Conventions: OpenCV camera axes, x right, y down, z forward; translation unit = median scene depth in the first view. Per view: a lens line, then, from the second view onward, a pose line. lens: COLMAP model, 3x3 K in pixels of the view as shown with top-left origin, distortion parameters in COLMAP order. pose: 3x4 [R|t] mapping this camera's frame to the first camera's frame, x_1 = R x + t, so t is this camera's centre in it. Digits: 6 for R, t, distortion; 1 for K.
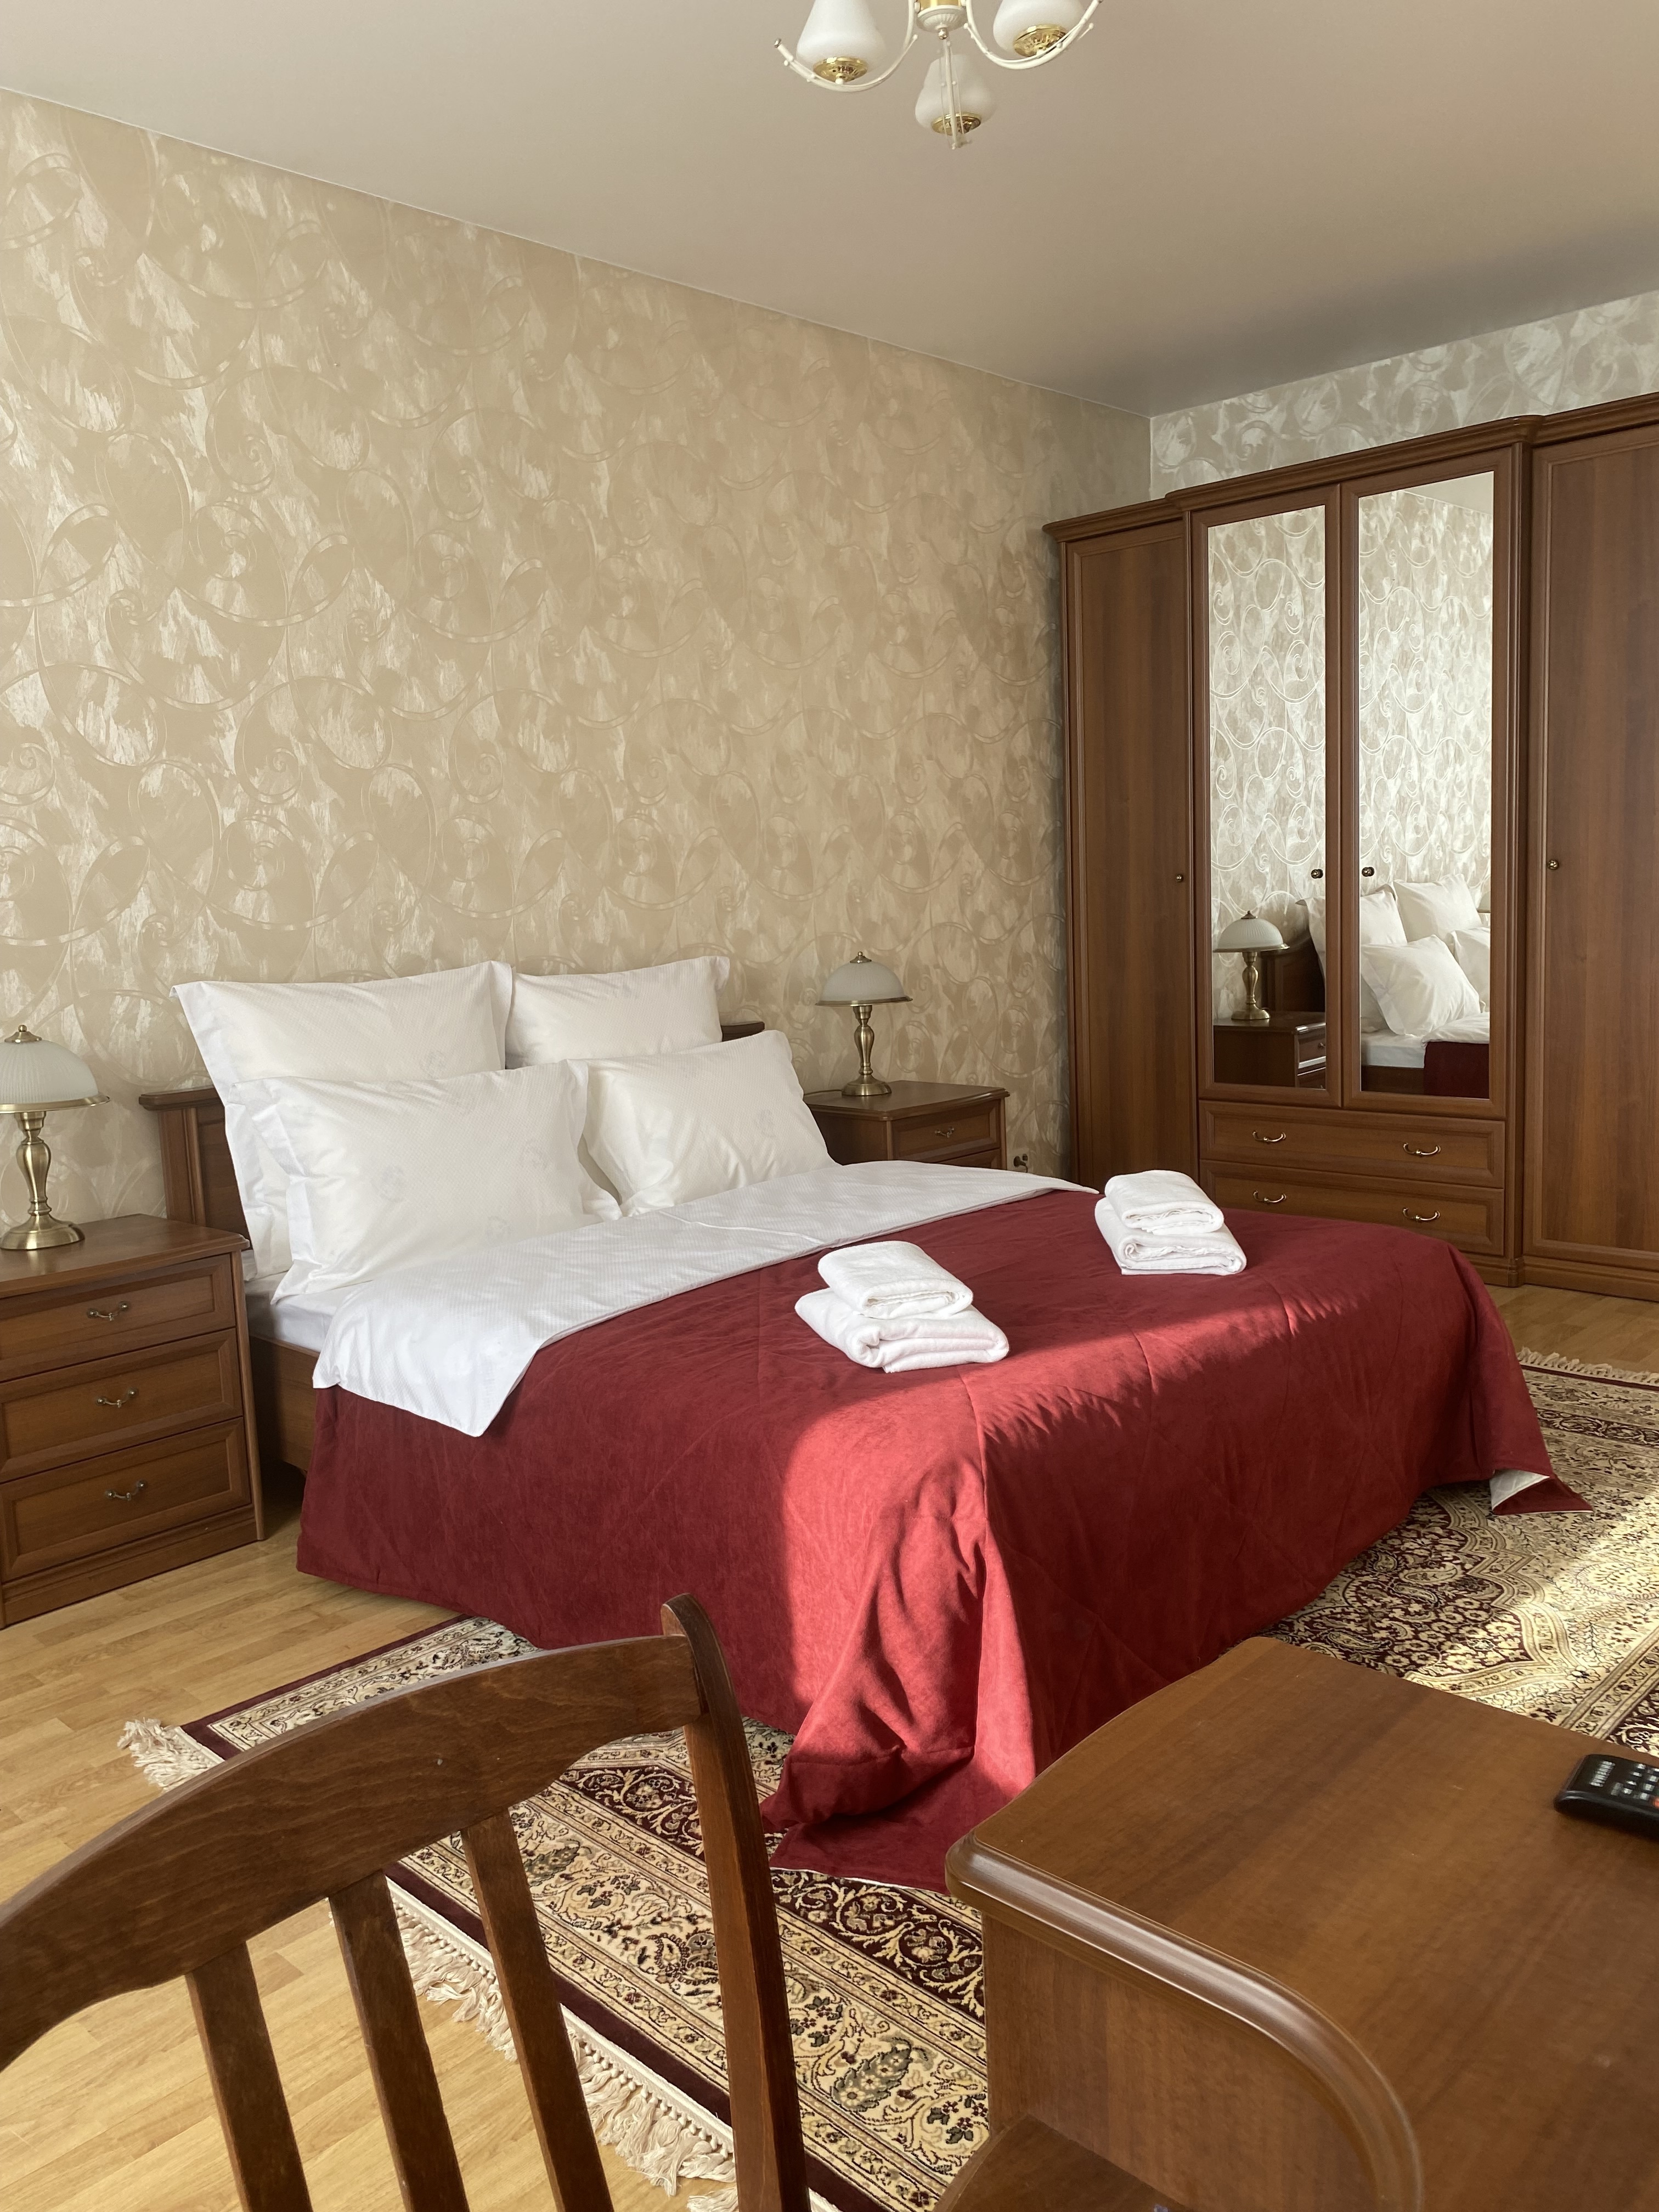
lens RADIAL K [[1702.9, 0, 829.5], [0, 1702.9, 1106.0], [0, 0, 1]] dist [-0.000798, 0.000605]
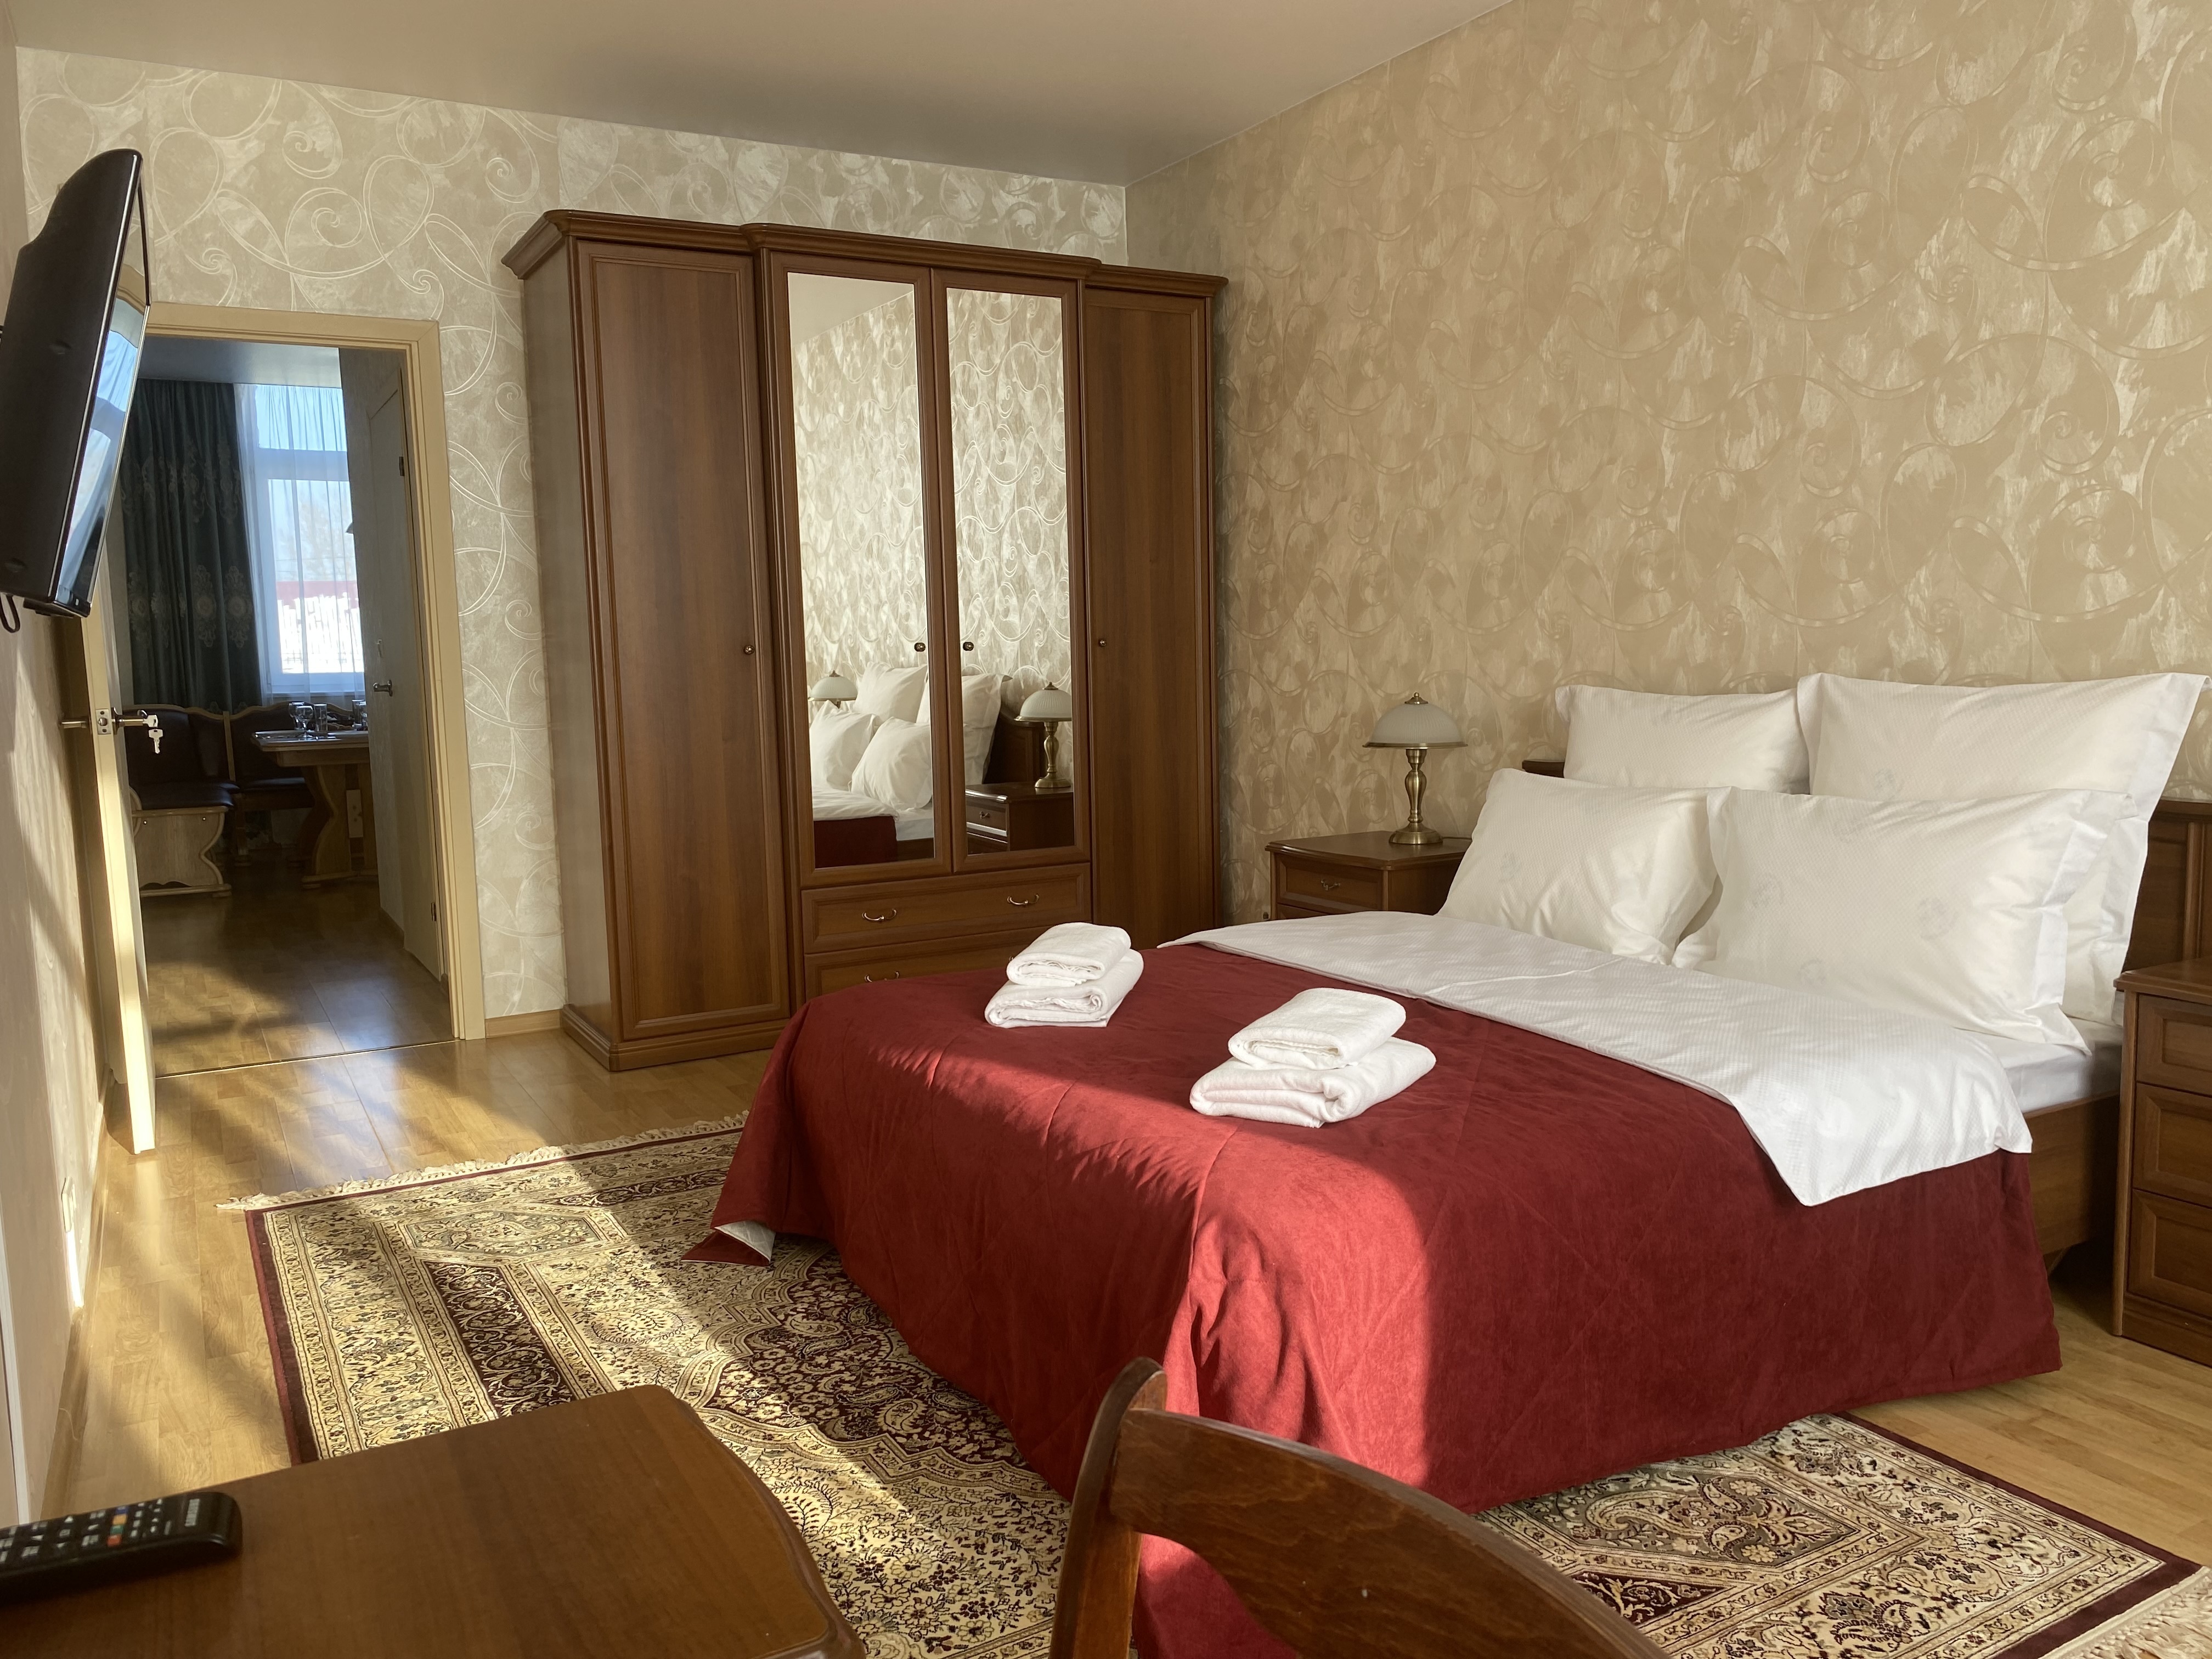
lens RADIAL K [[1665.2, 0, 1106.0], [0, 1665.2, 829.5], [0, 0, 1]] dist [-0.002833, -0.001367]
pose [[0.275501, -0.075761, 0.958311, -0.660056], [0.140169, 0.989401, 0.037922, -0.053517], [-0.951027, 0.123878, 0.283200, 0.655896]]
